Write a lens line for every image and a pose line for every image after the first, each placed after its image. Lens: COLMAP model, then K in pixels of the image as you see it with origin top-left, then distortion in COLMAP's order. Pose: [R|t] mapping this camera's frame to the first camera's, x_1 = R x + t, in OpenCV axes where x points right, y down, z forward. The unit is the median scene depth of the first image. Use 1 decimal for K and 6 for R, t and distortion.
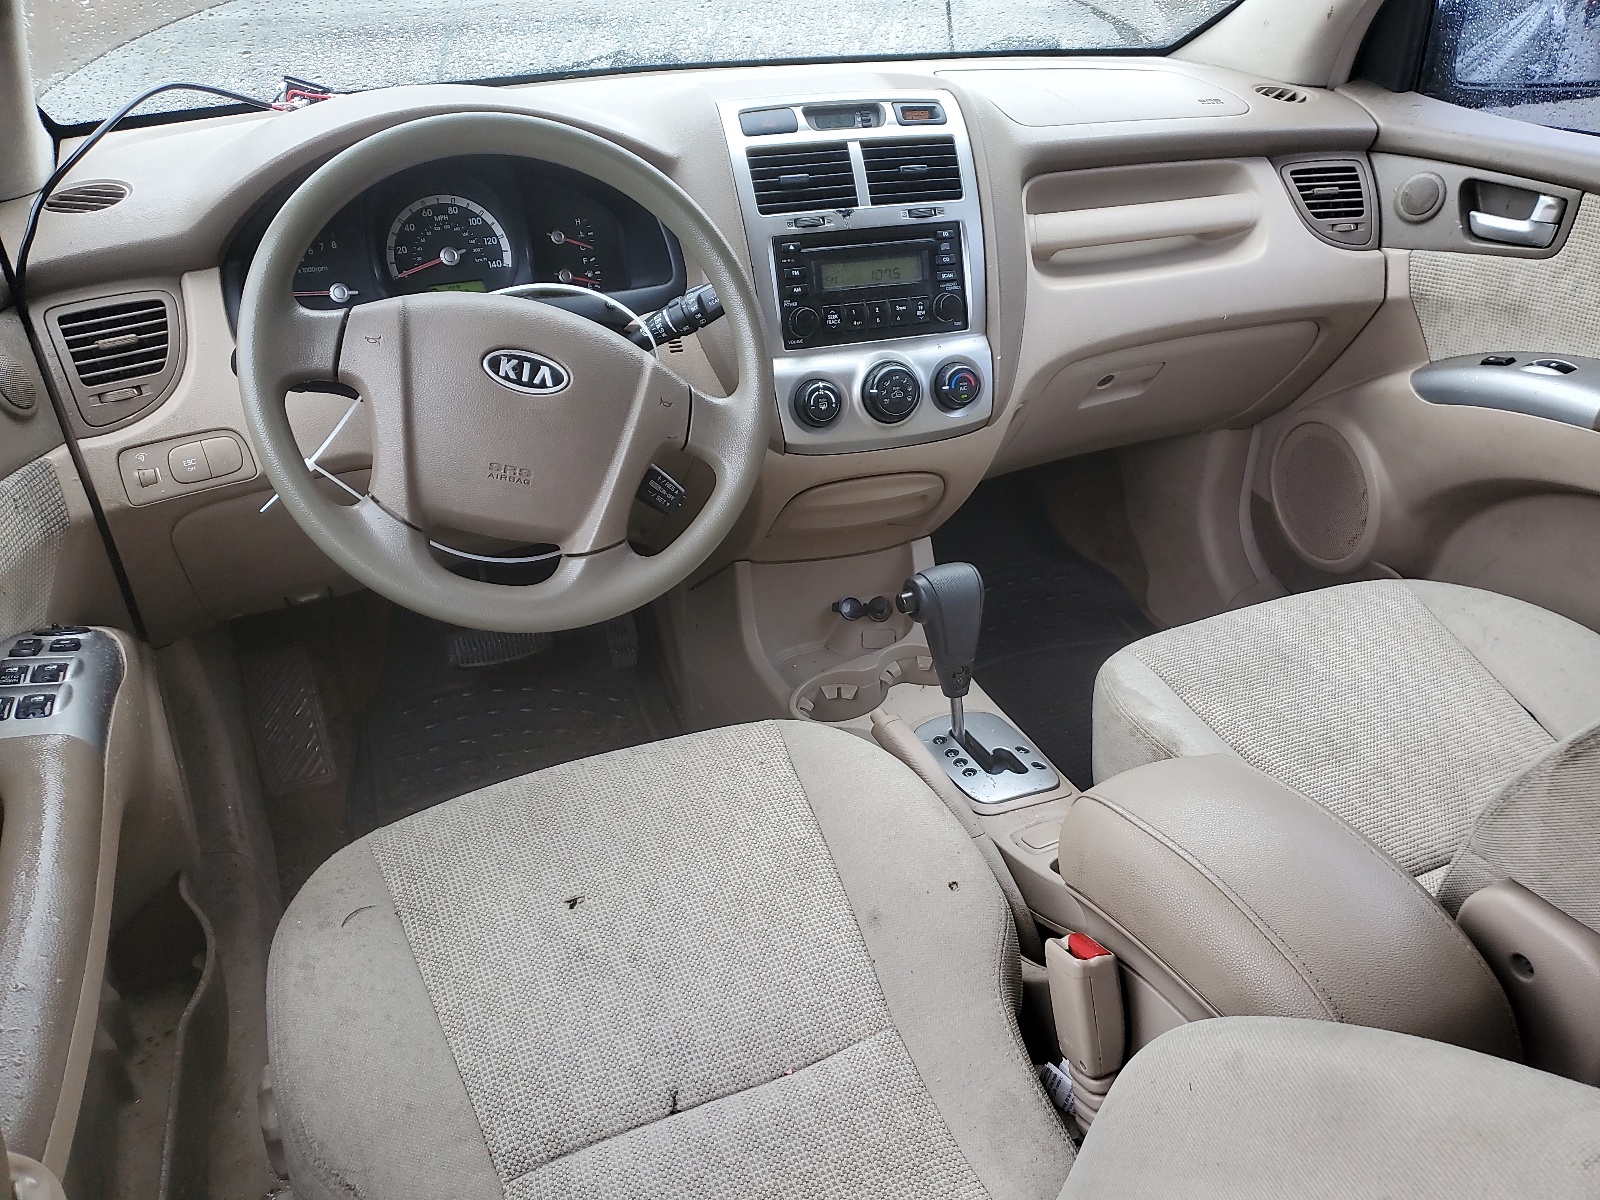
lens RADIAL K [[1233.1, 0, 800.0], [0, 1233.1, 600.0], [0, 0, 1]] dist [0.003883, 0.071607]
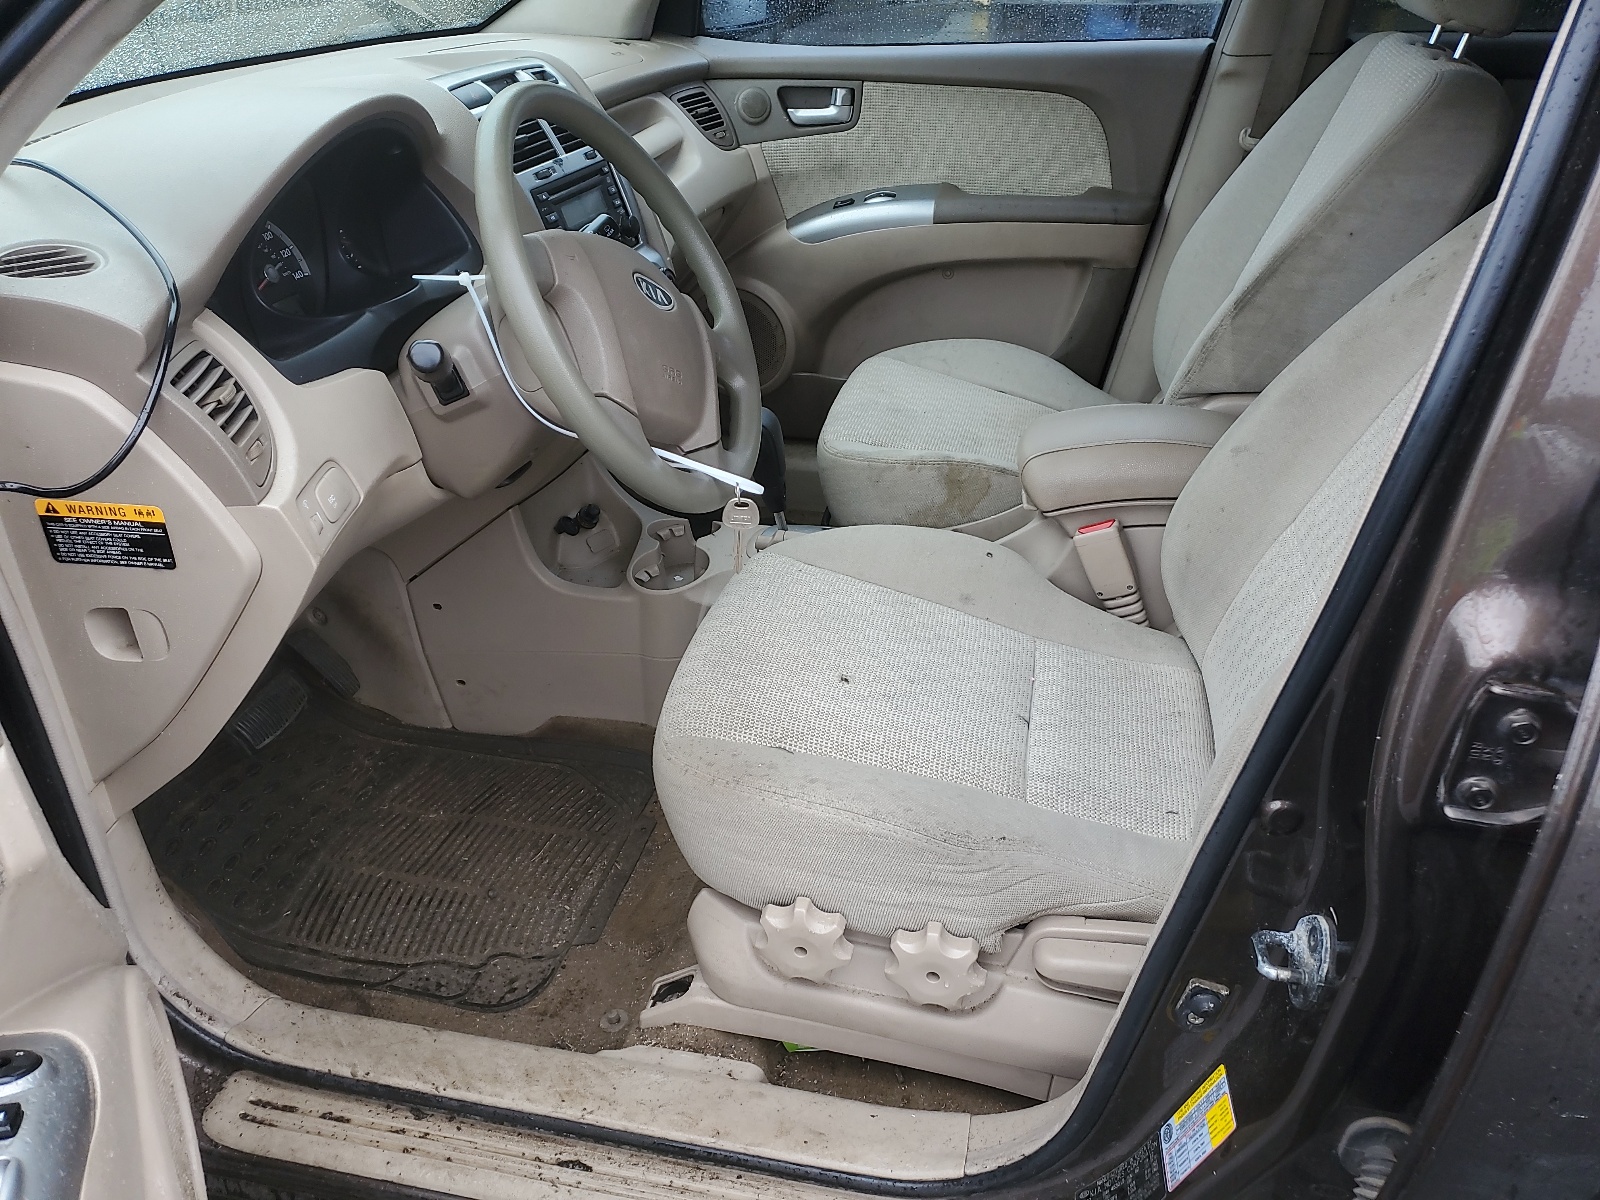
lens RADIAL K [[1233.1, 0, 800.0], [0, 1233.1, 600.0], [0, 0, 1]] dist [0.003883, 0.071607]
pose [[0.616389, -0.408535, 0.673174, -0.773040], [0.414206, 0.895276, 0.164057, -0.037236], [-0.669700, 0.177710, 0.721056, 0.069669]]
